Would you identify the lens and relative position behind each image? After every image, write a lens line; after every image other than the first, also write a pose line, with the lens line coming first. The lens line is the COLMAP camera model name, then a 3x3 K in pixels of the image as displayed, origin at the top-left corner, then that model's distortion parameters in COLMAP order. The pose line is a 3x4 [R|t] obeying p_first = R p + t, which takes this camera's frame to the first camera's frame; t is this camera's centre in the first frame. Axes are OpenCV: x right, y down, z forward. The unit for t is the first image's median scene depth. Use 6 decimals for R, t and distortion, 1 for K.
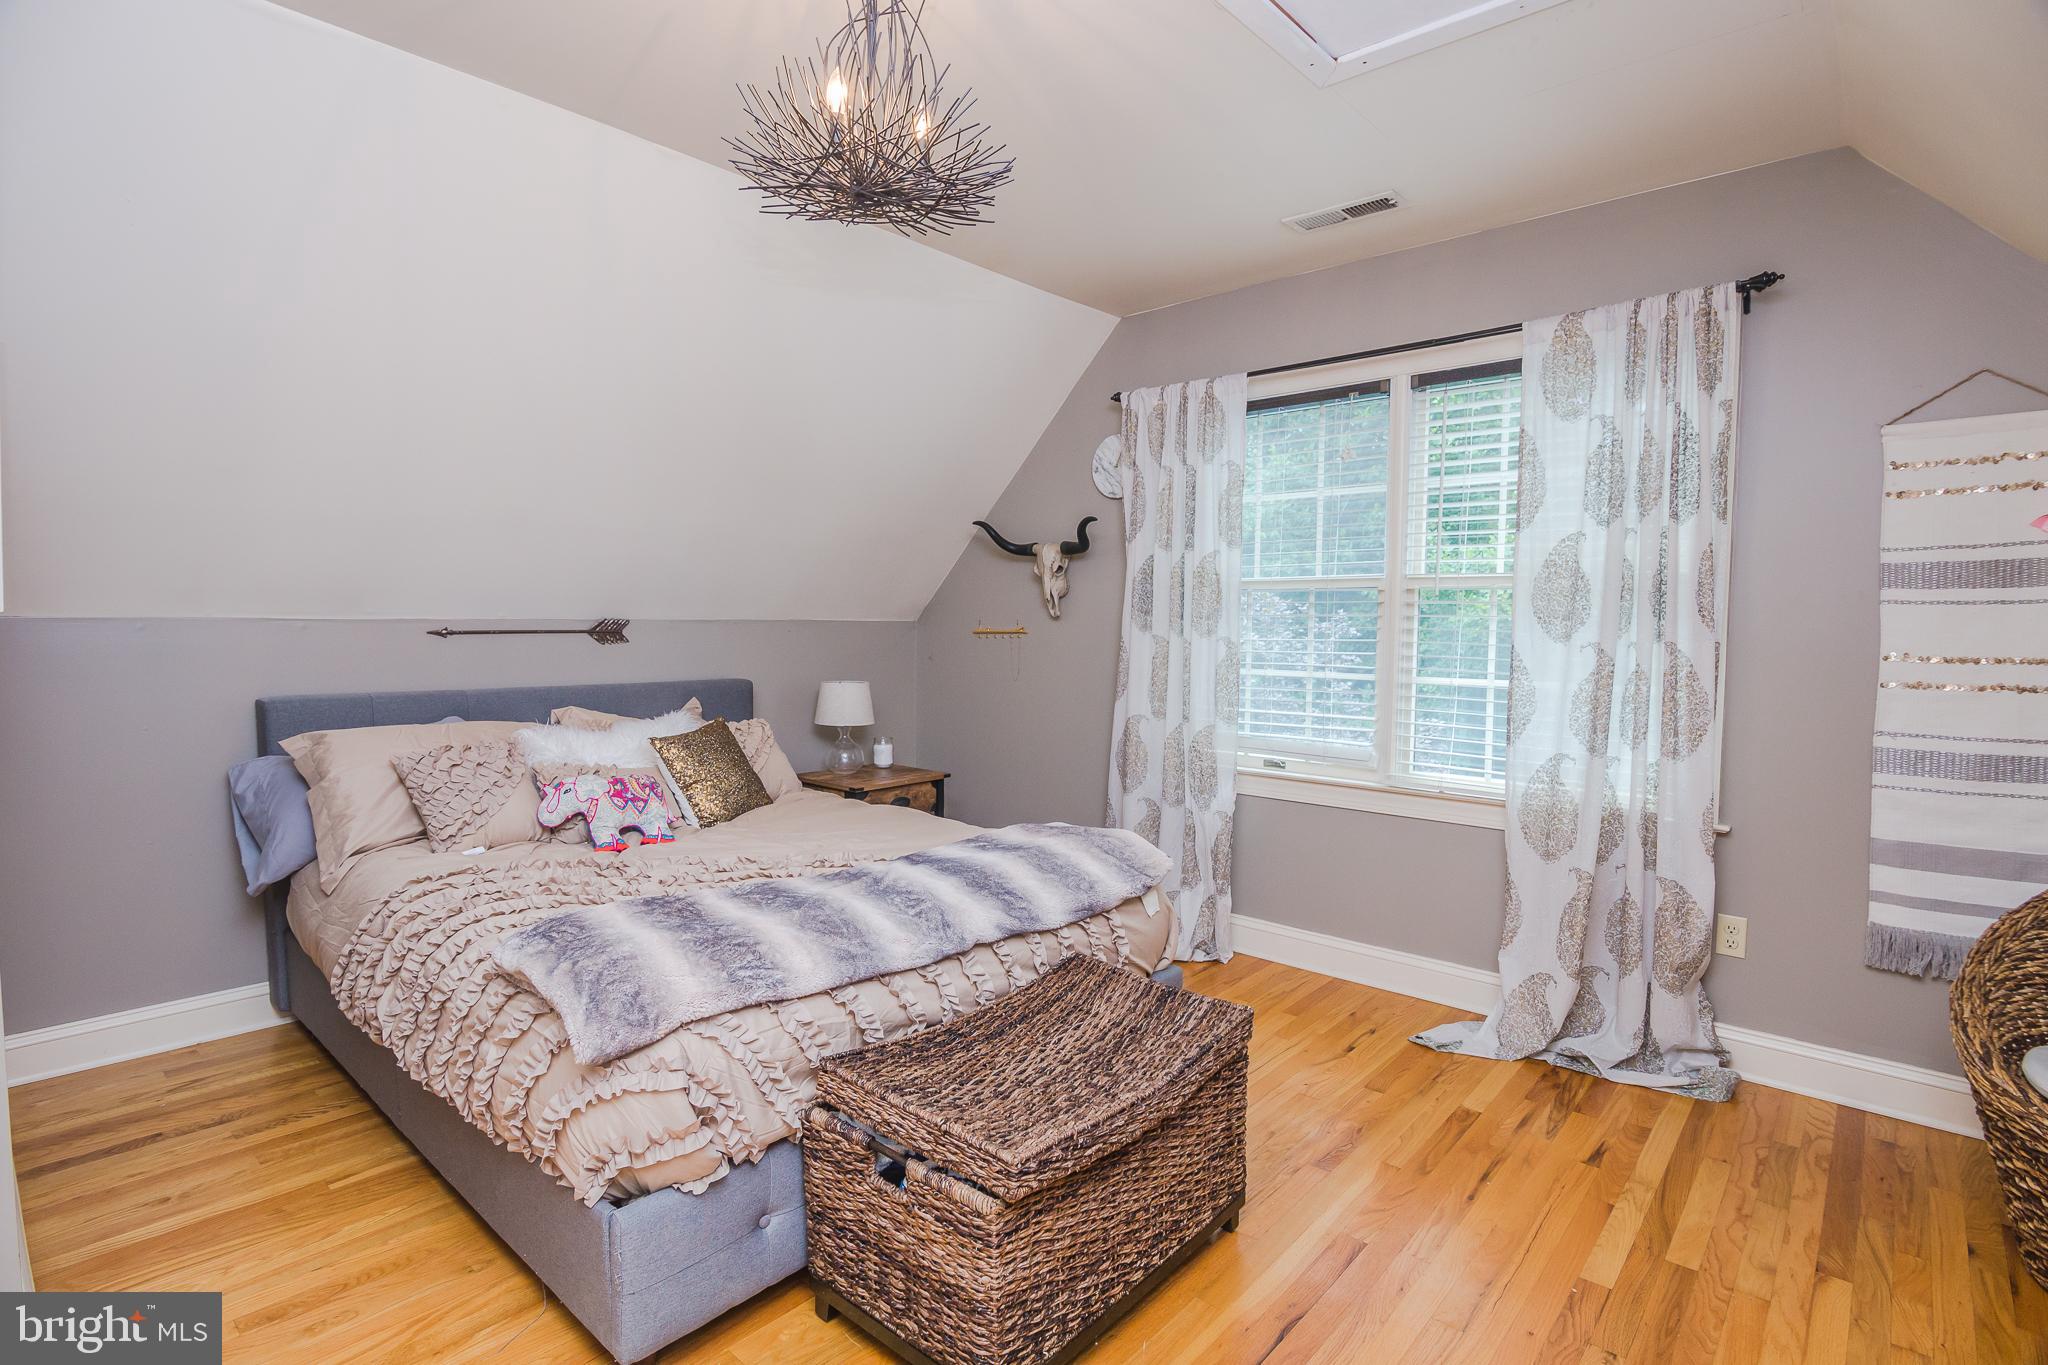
lens RADIAL K [[999.1, 0, 1021.8], [0, 999.1, 682.6], [0, 0, 1]] dist [-0.020462, 0.000319]
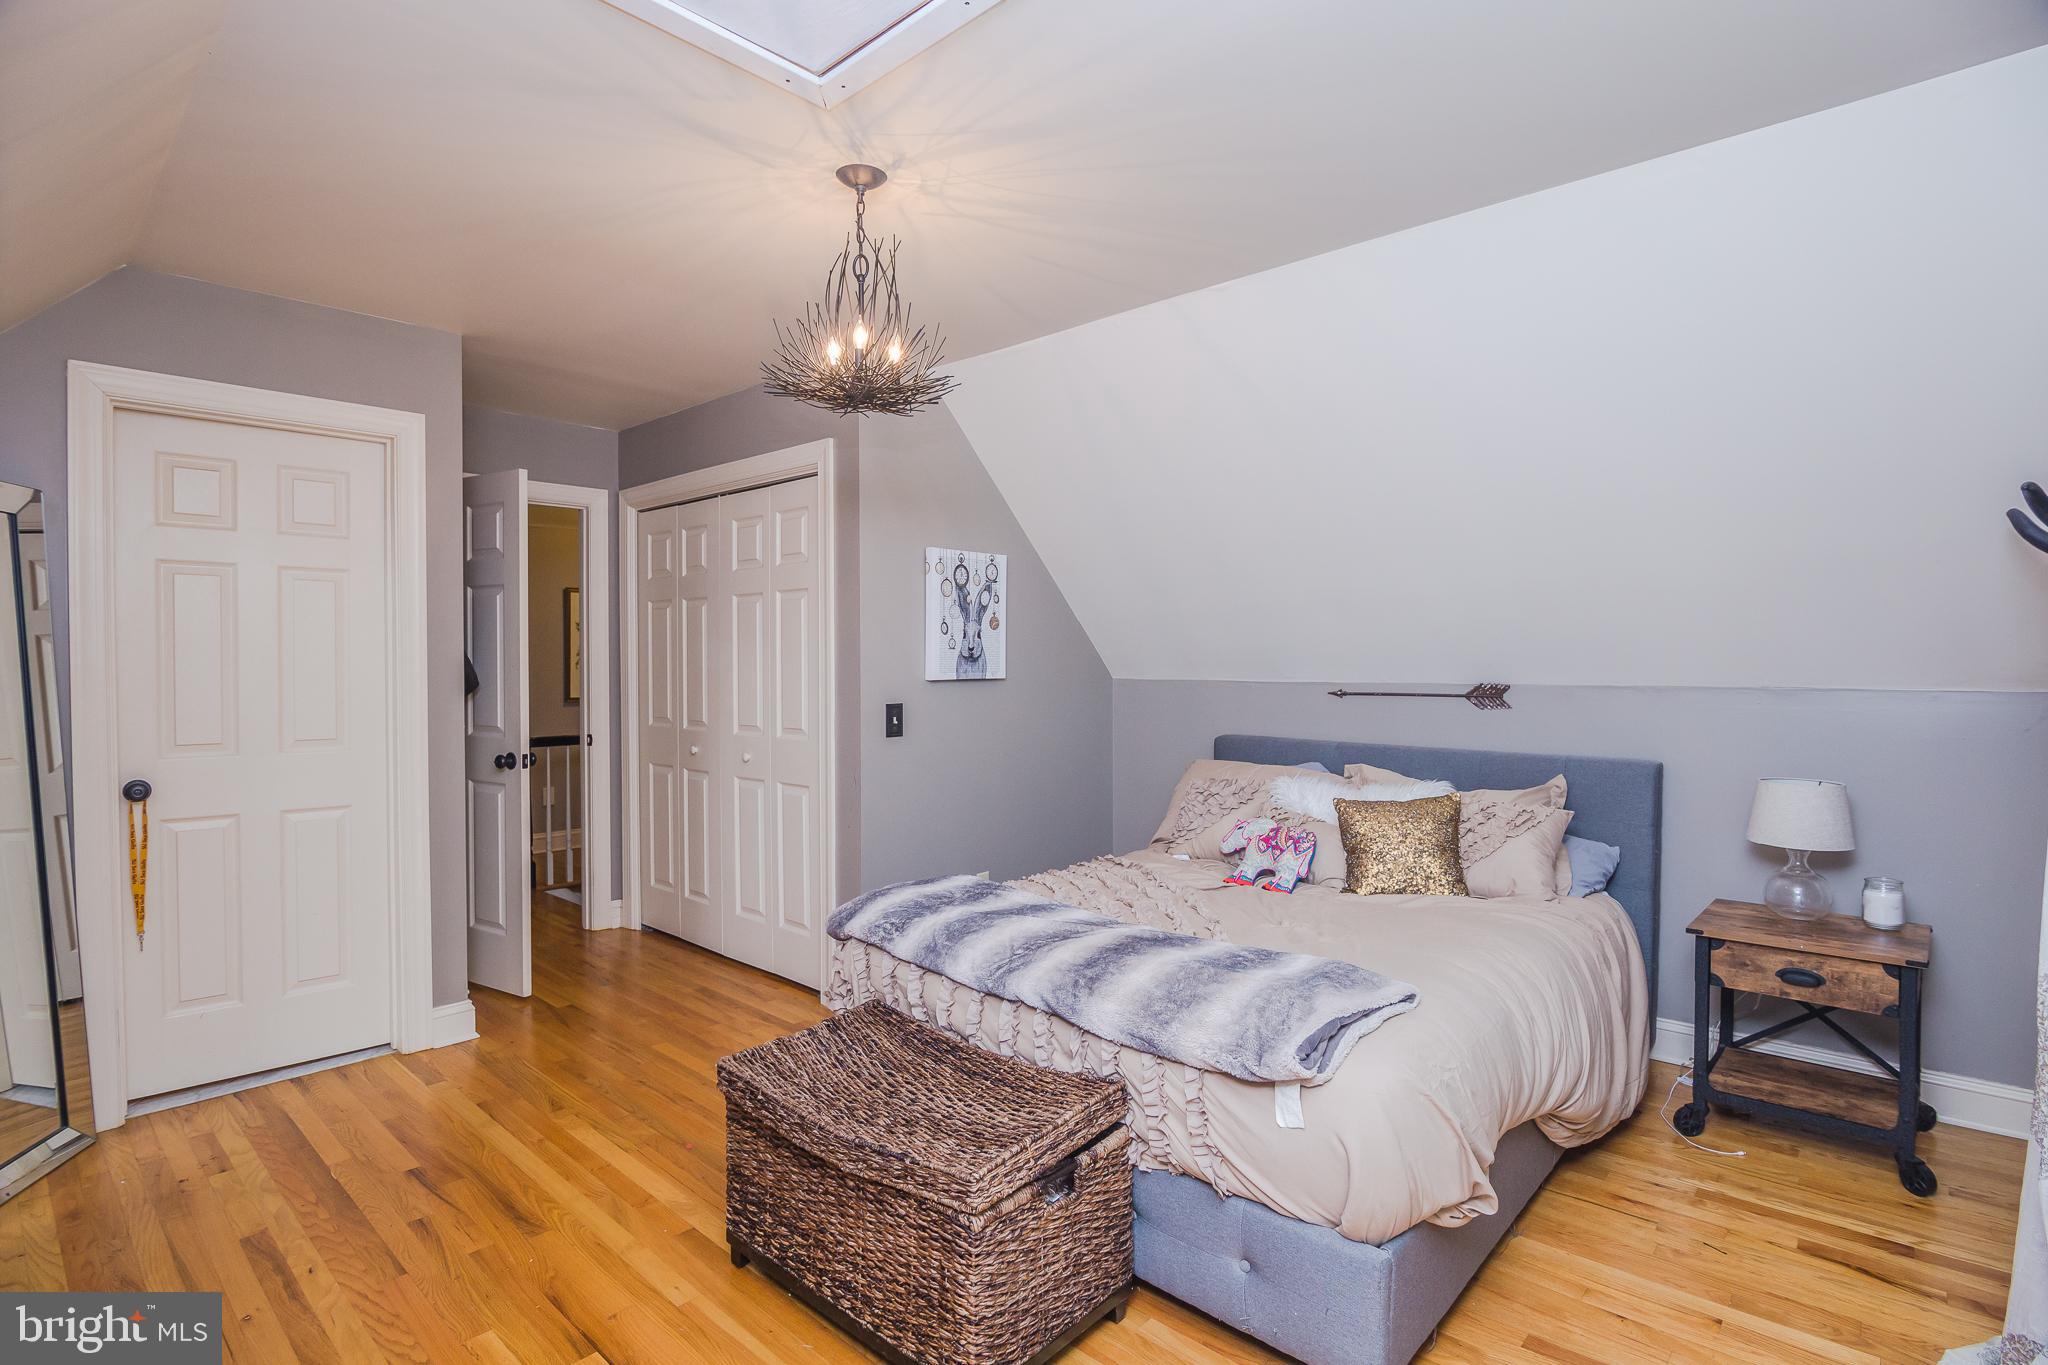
lens RADIAL K [[999.1, 0, 1022.1], [0, 999.1, 679.9], [0, 0, 1]] dist [-0.020462, 0.000319]
pose [[-0.012885, 0.012206, -0.999842, 0.615469], [-0.061310, 0.998034, 0.012974, -0.056753], [0.998036, 0.061467, -0.012111, 0.603570]]
